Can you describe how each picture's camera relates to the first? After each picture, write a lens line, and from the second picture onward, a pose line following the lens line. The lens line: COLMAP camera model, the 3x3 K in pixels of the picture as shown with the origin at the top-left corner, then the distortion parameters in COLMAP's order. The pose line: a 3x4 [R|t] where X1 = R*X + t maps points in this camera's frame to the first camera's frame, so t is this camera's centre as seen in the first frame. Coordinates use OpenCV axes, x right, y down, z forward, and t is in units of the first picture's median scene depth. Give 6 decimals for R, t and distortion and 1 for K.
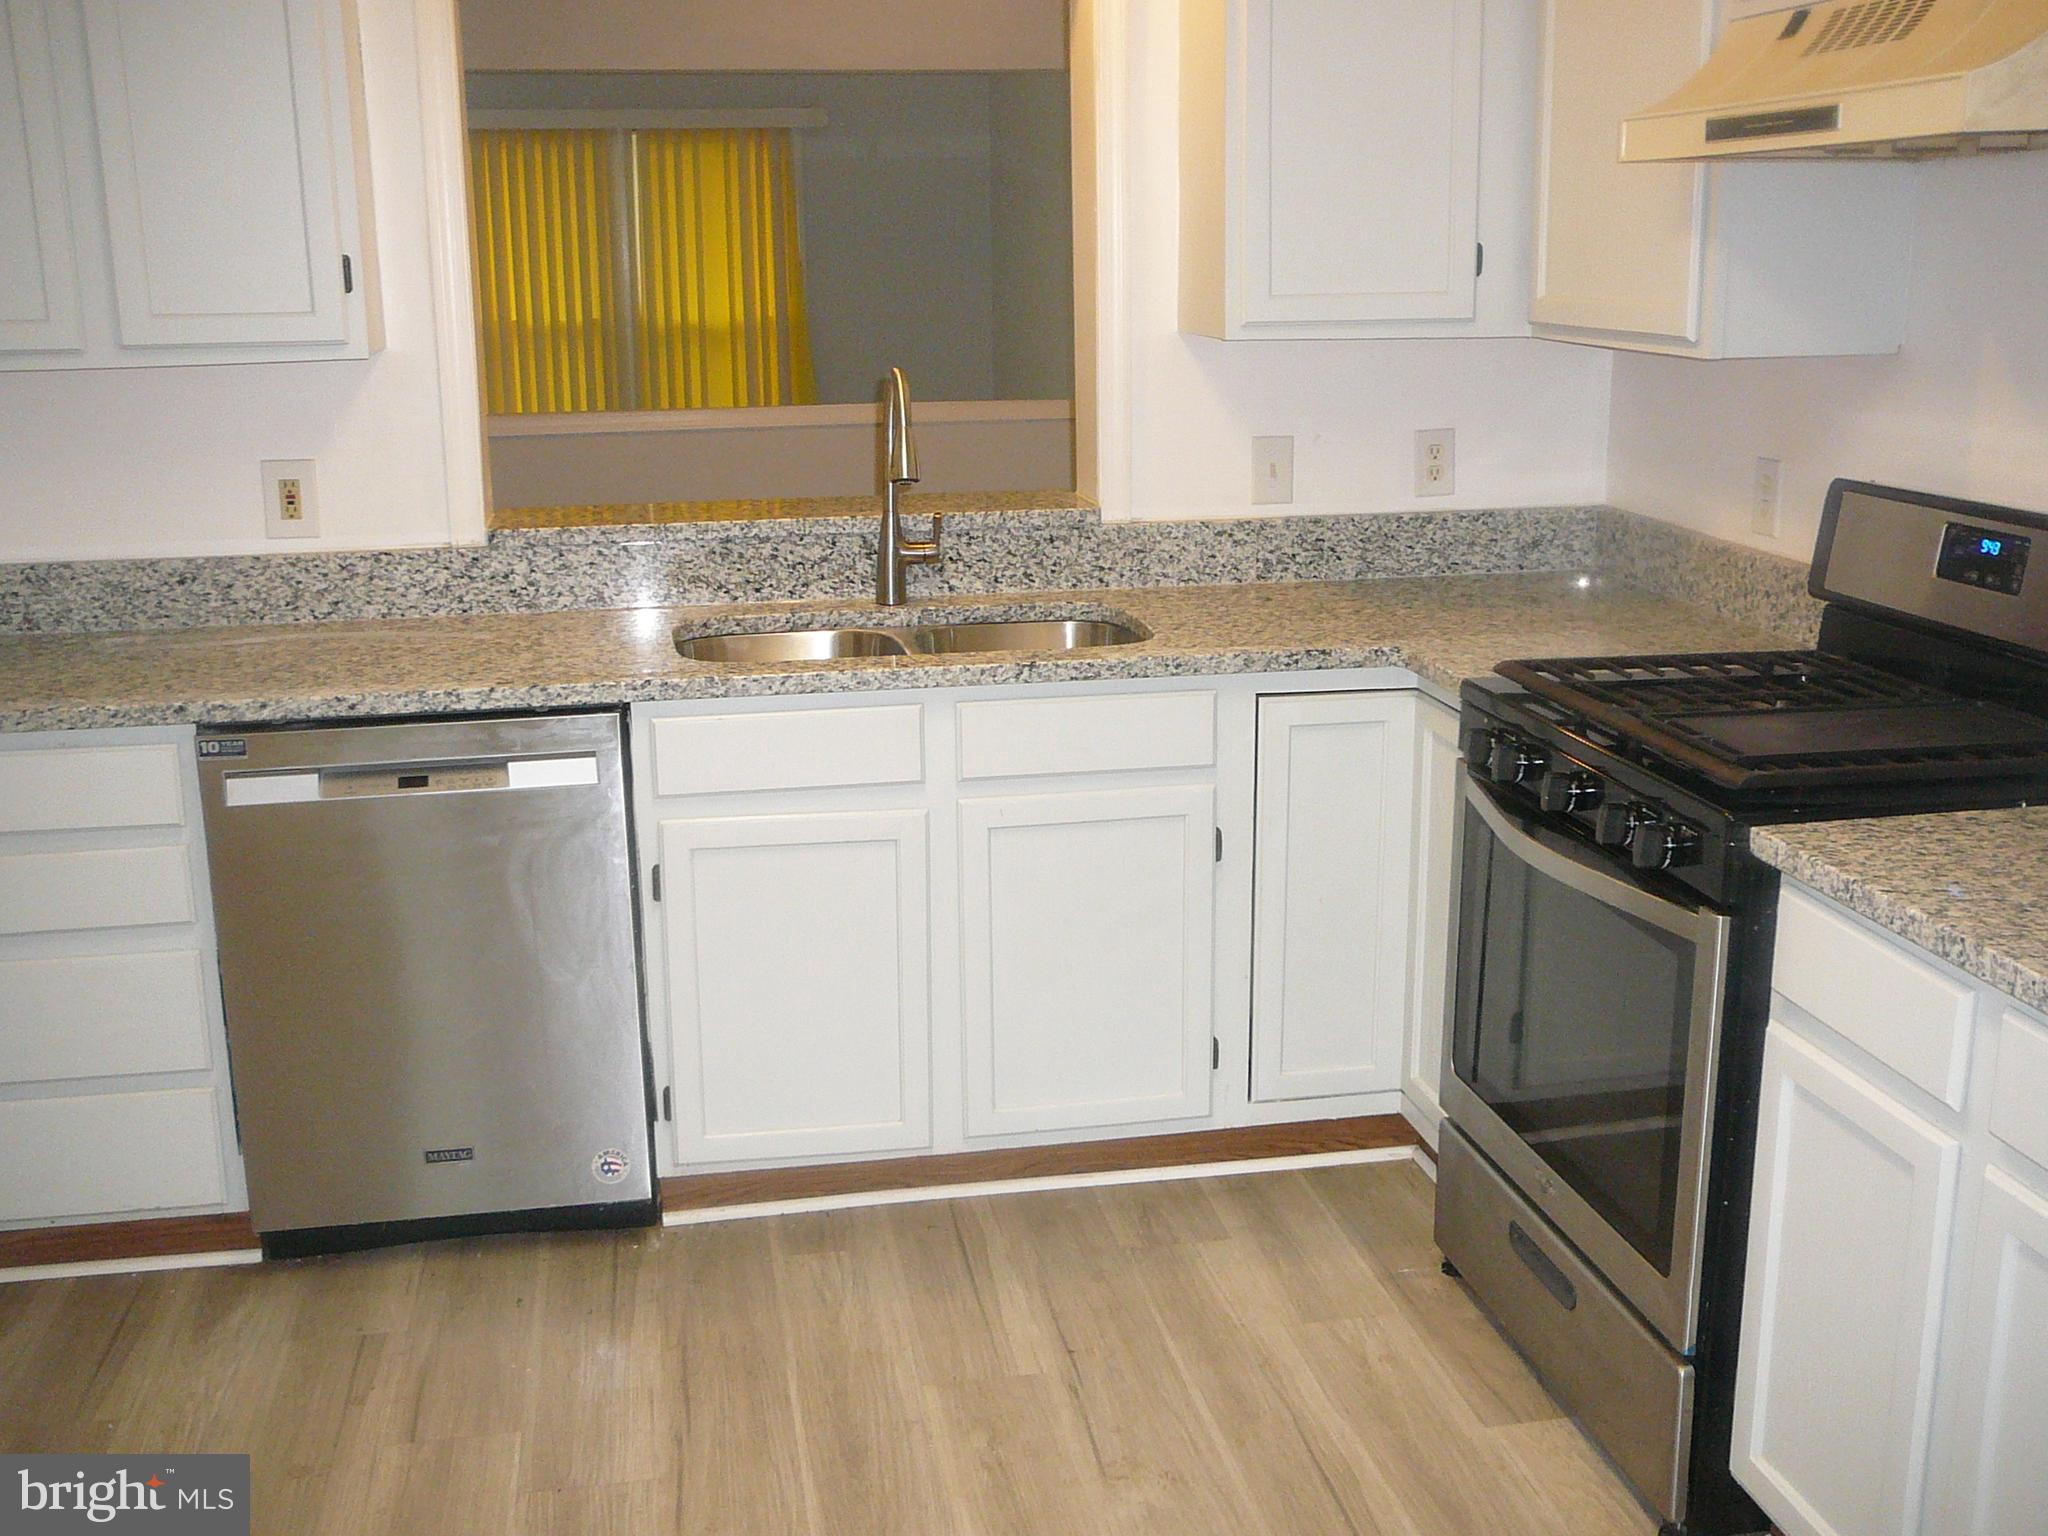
lens RADIAL K [[2092.8, 0, 1024.0], [0, 2092.8, 768.0], [0, 0, 1]] dist [-0.124632, 0.184347]
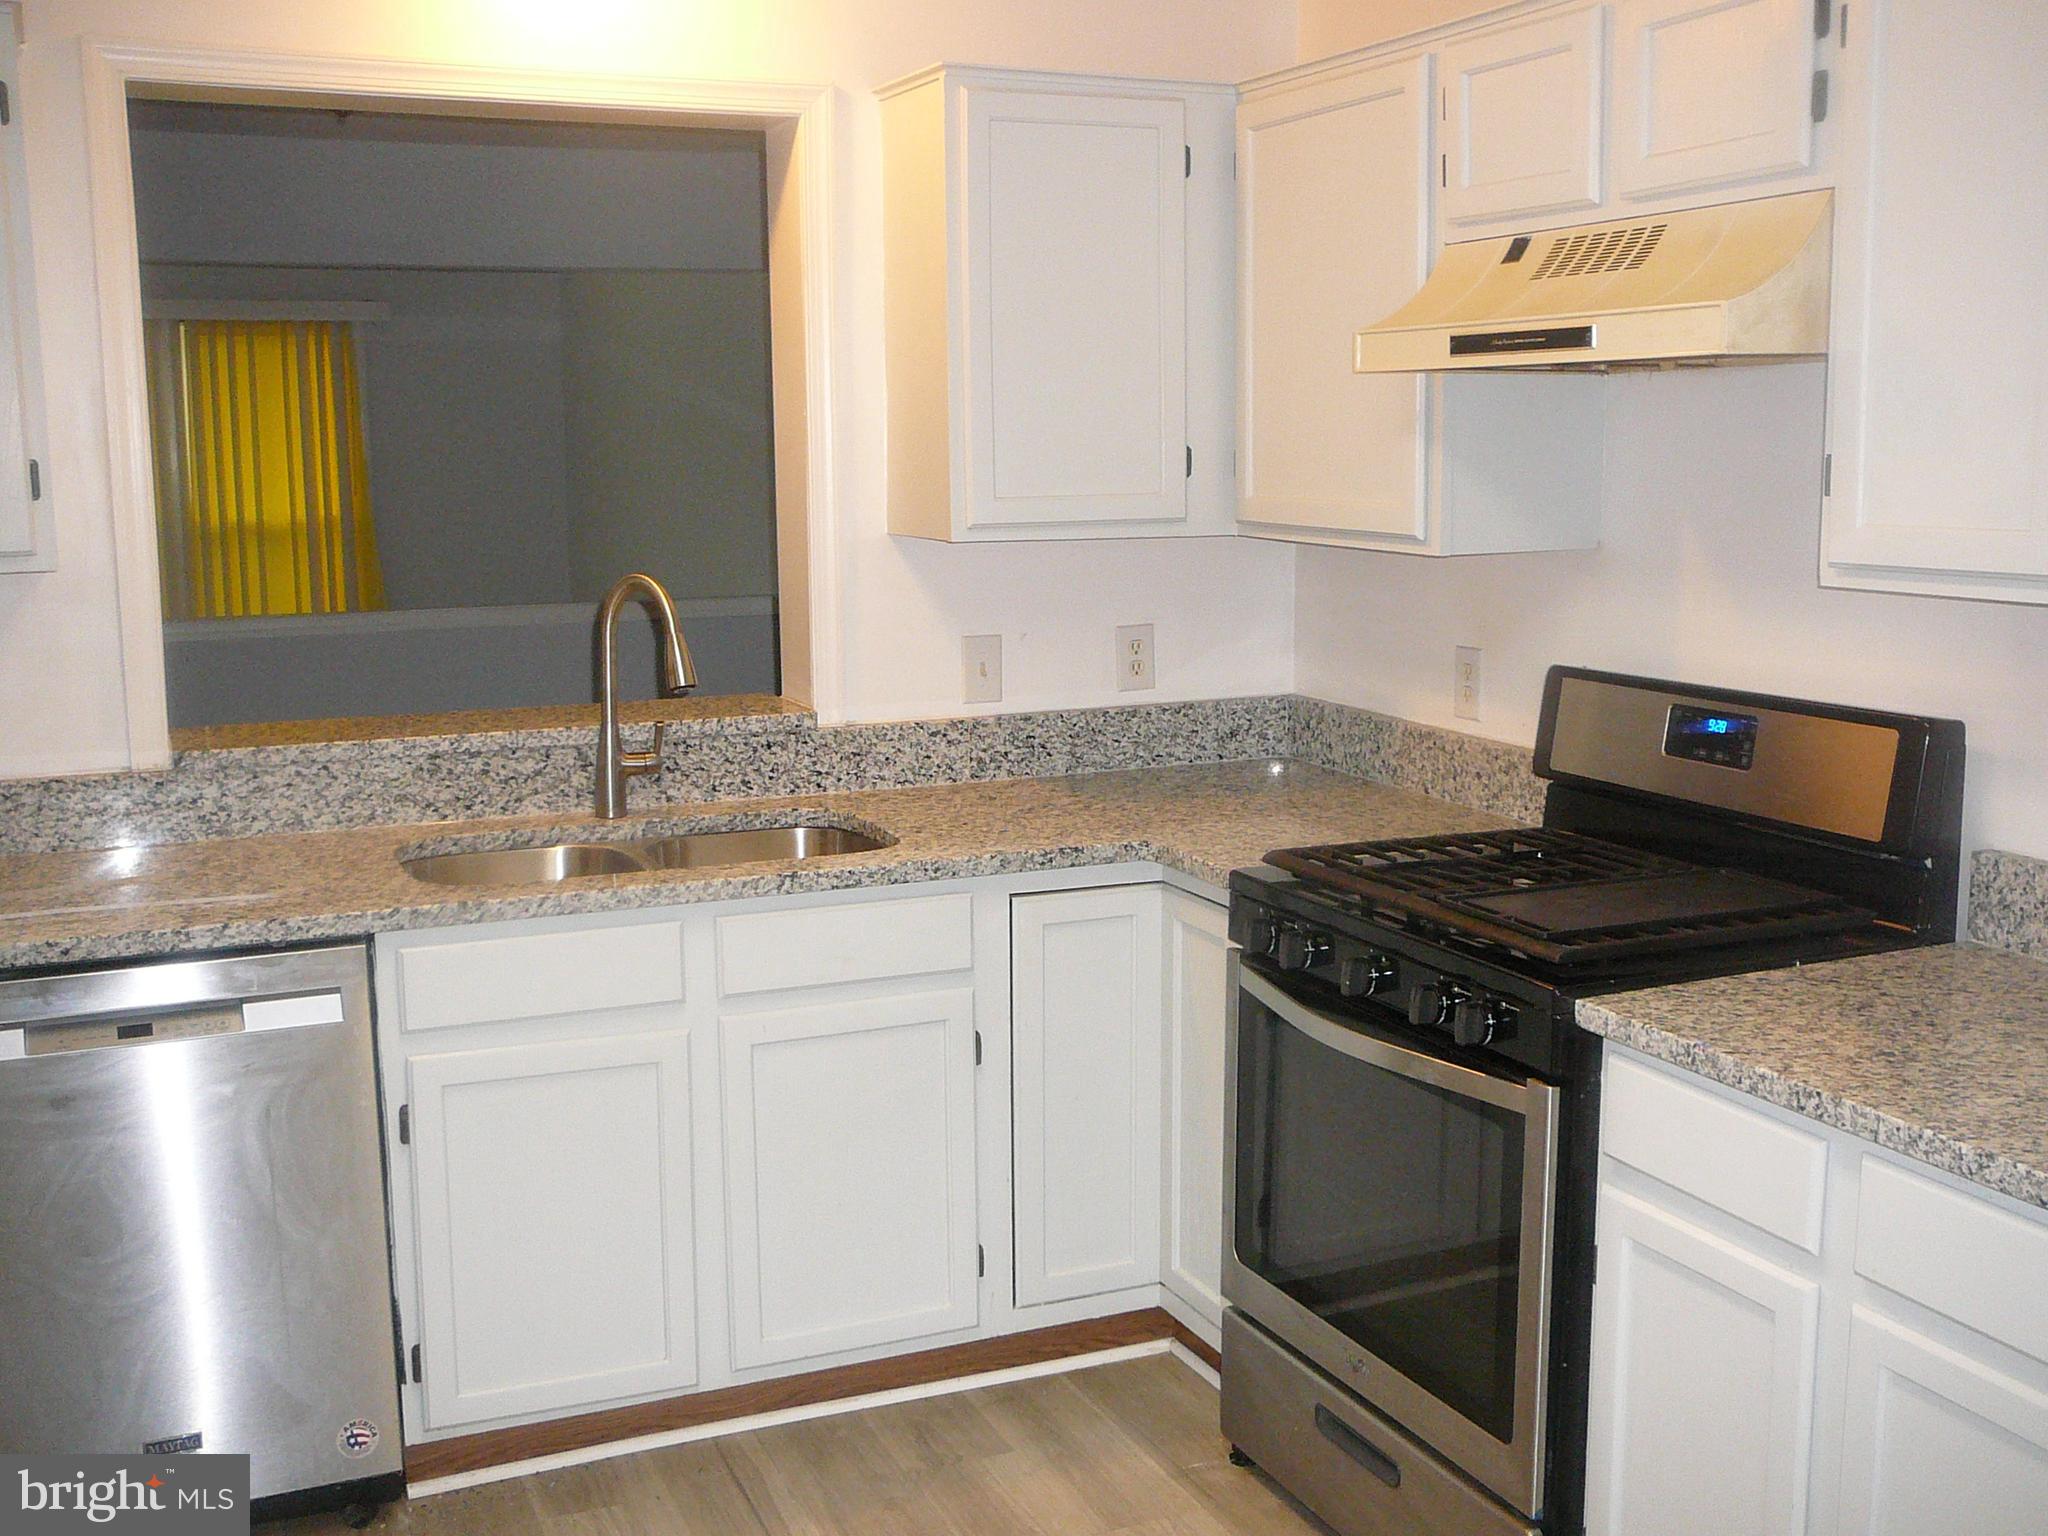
lens RADIAL K [[2129.5, 0, 1024.0], [0, 2129.5, 768.0], [0, 0, 1]] dist [-0.129264, 0.224245]
pose [[0.972669, -0.032275, 0.229943, -0.113243], [0.053130, 0.994956, -0.085088, -0.008524], [-0.226037, 0.094979, 0.969477, 0.007831]]
